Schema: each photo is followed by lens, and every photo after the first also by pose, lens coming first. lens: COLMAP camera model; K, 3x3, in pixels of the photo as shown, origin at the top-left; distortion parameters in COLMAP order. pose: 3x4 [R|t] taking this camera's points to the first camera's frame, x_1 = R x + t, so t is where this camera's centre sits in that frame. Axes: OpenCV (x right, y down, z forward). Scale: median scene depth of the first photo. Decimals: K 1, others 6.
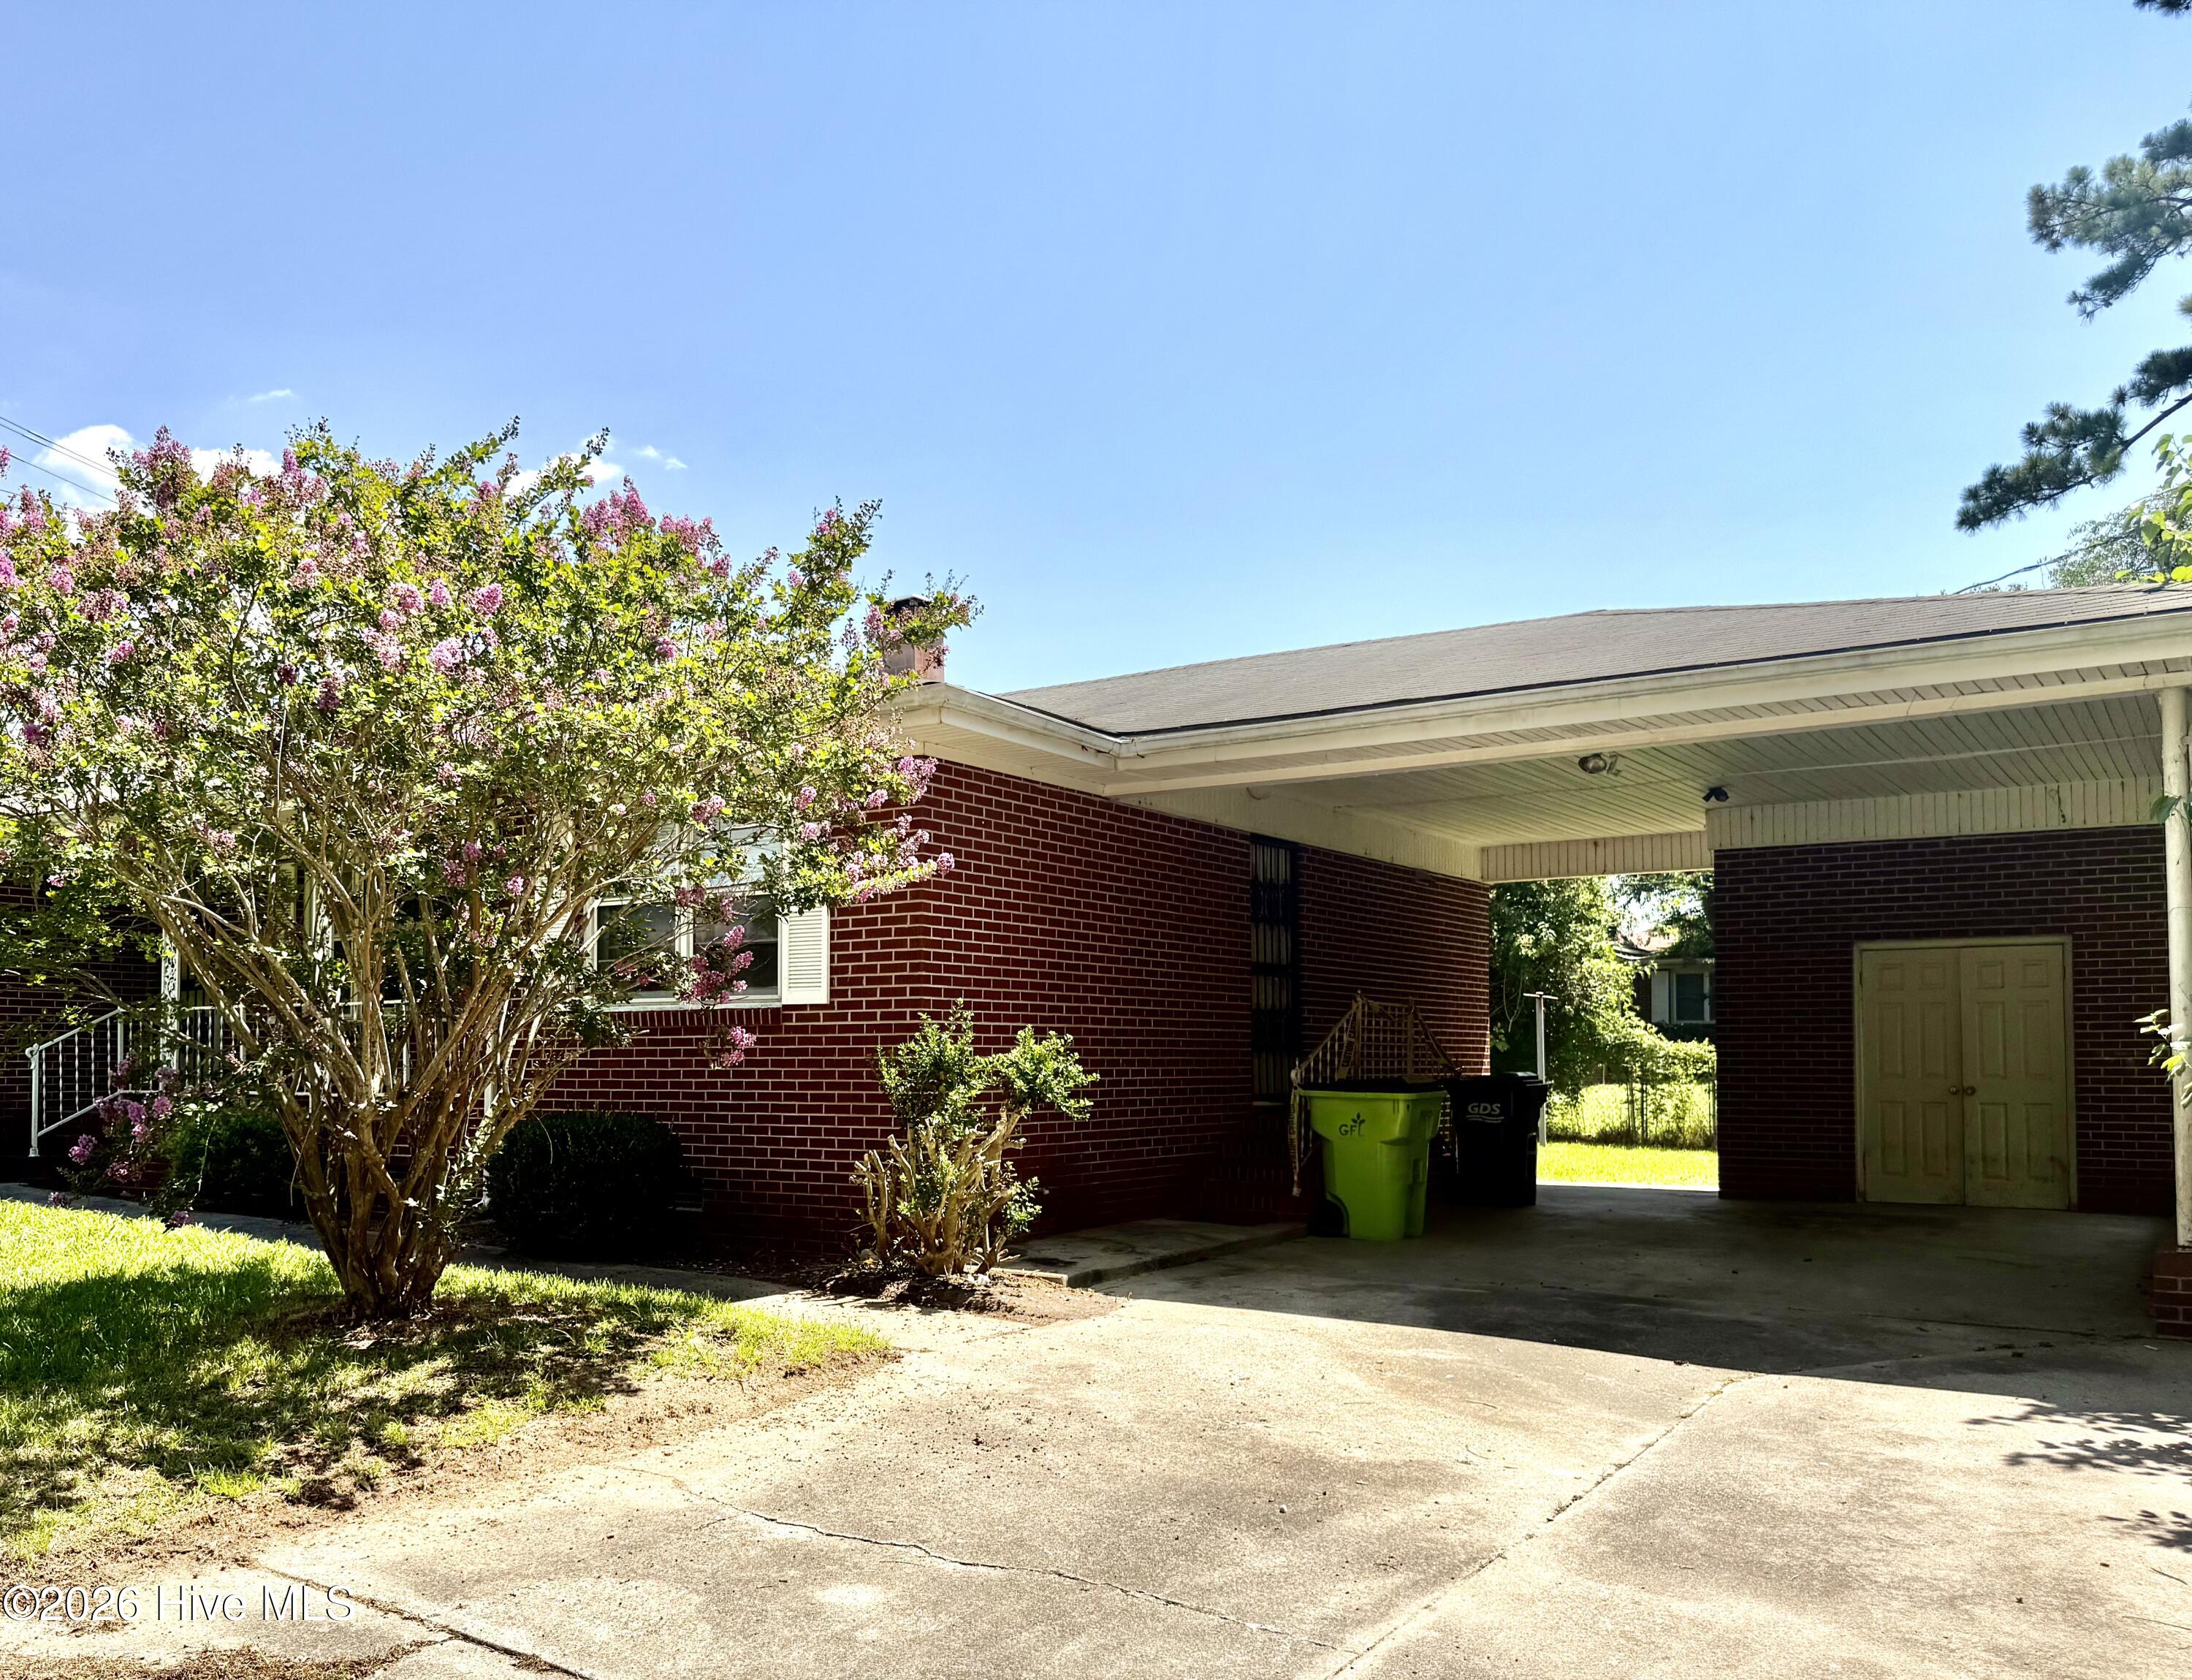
lens RADIAL K [[1846.4, 0, 1095.6], [0, 1846.4, 968.8], [0, 0, 1]] dist [0.010248, -0.067924]
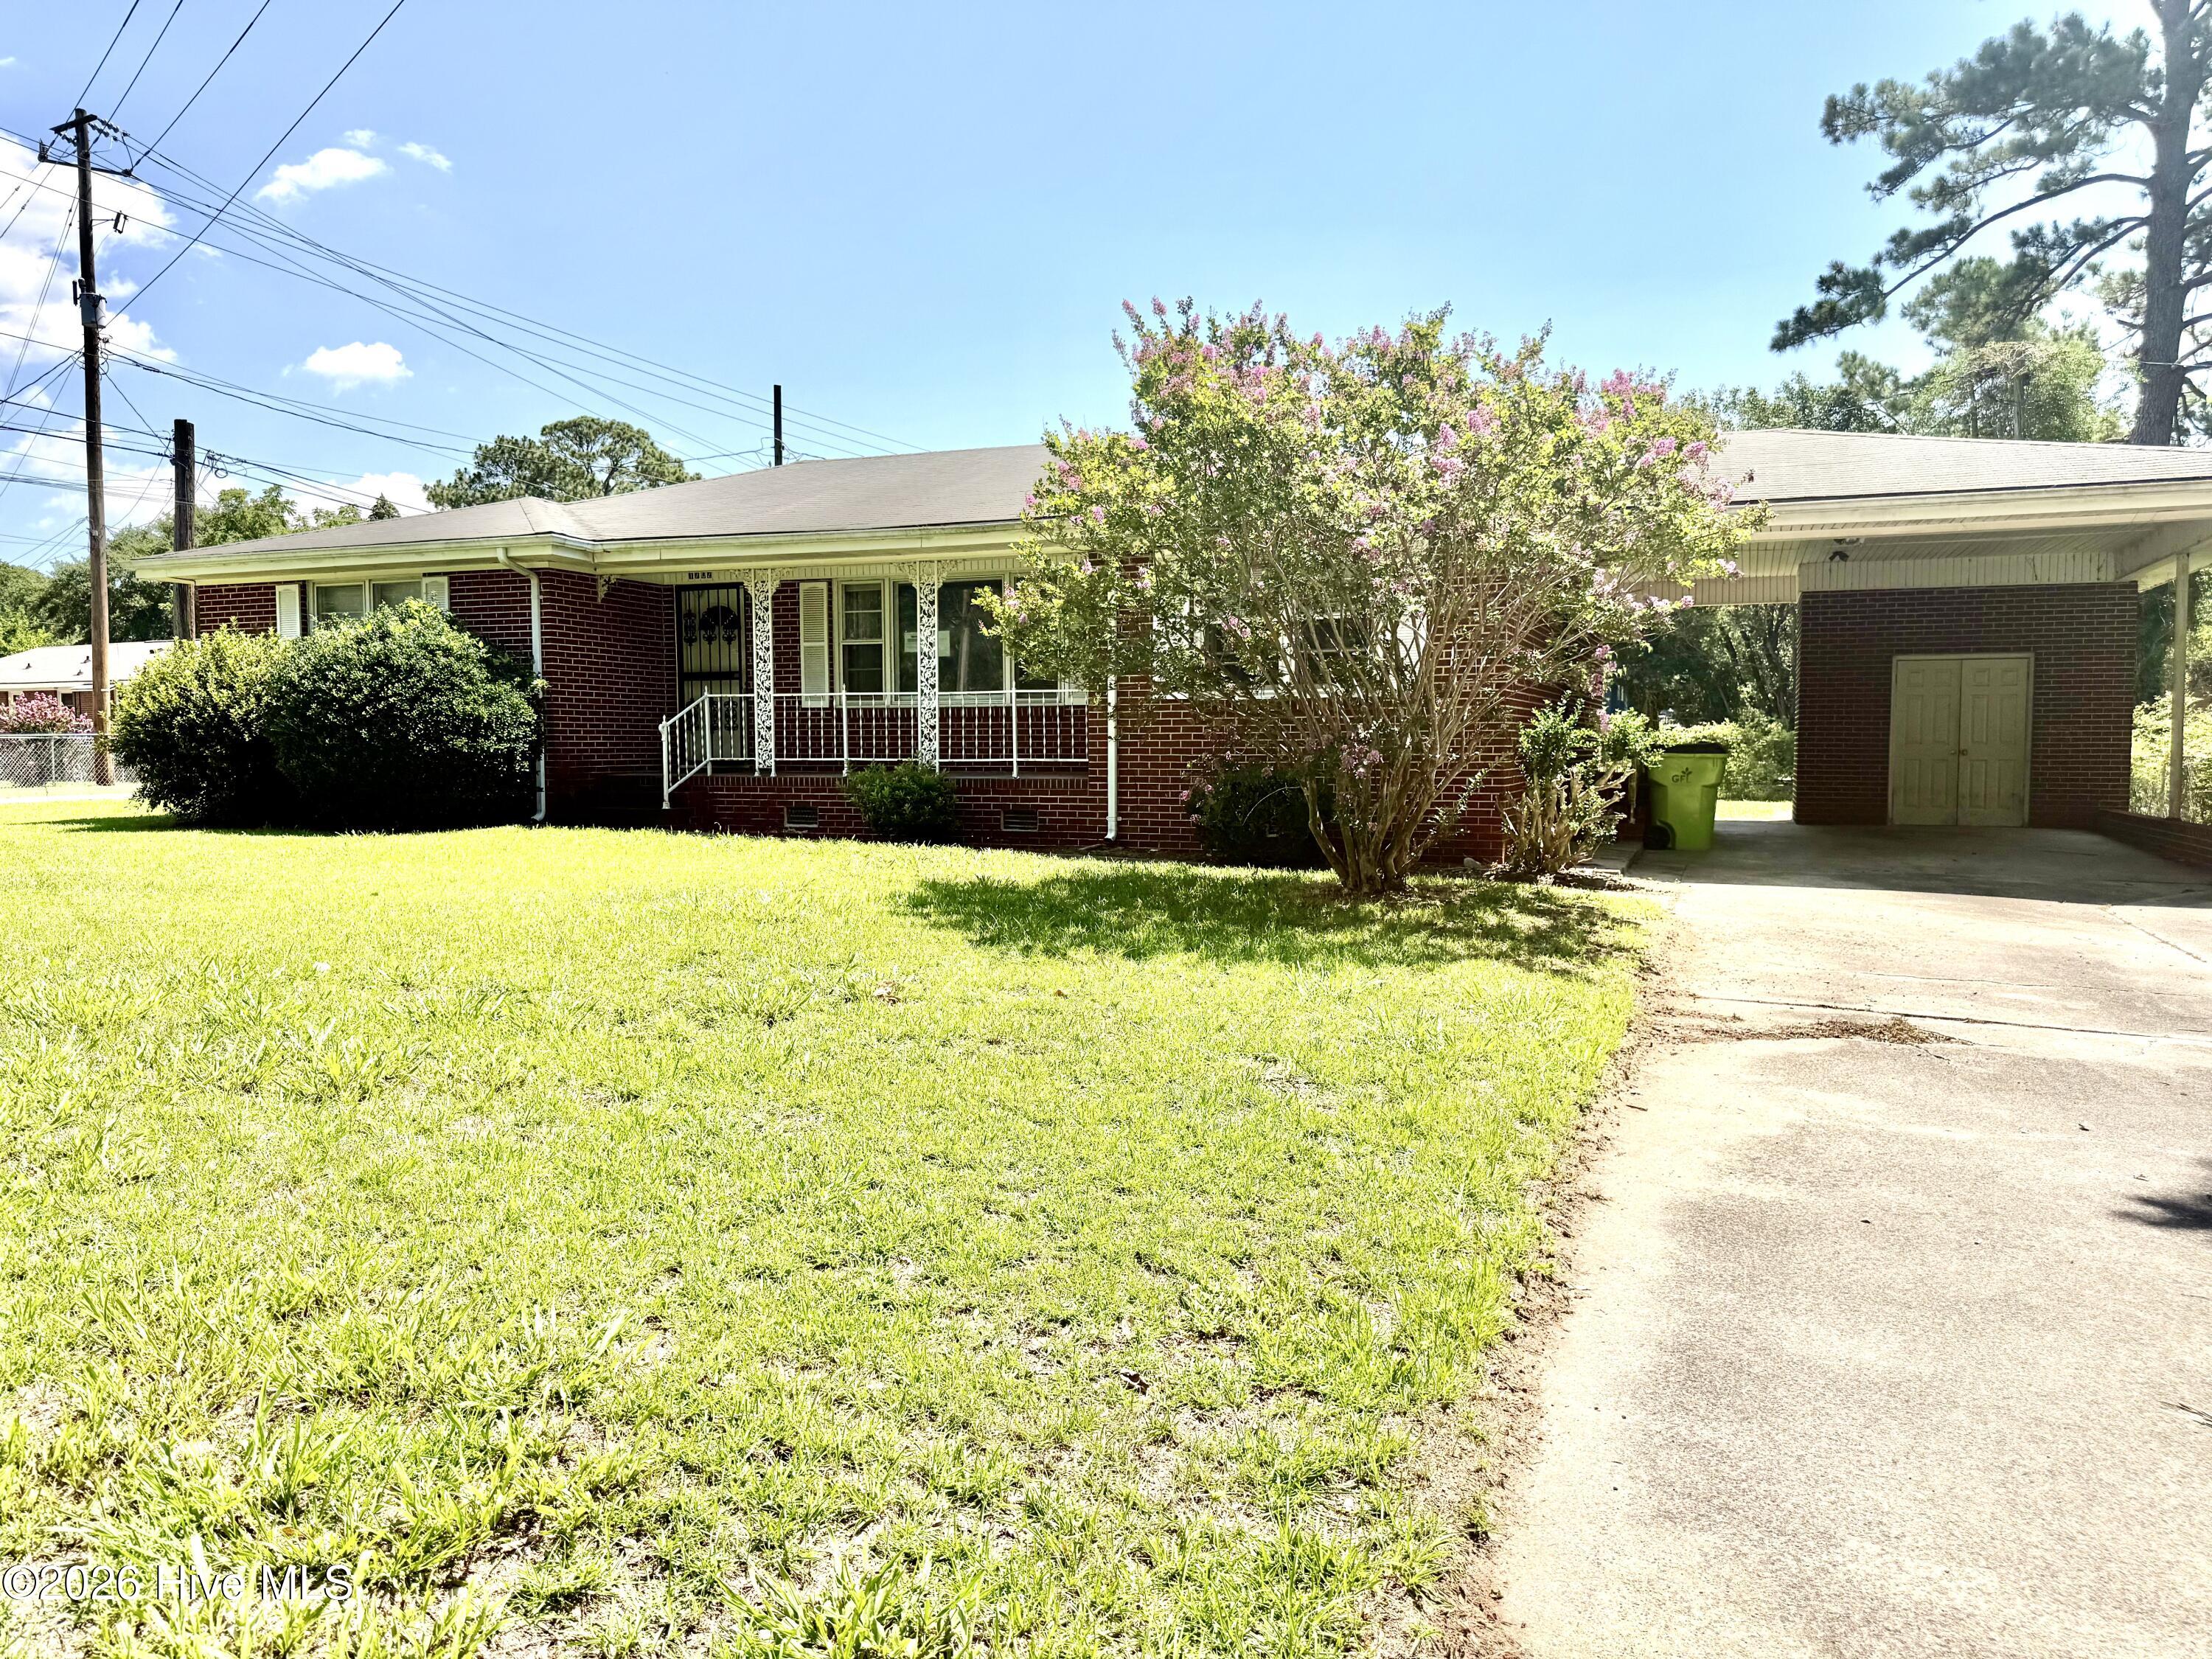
lens RADIAL K [[1563.7, 0, 1117.3], [0, 1563.7, 841.1], [0, 0, 1]] dist [0.110562, -0.183103]
pose [[0.967581, -0.017506, 0.251954, -0.329561], [-0.011531, 0.993493, 0.113311, -0.001930], [-0.252298, -0.112542, 0.961083, -0.071371]]
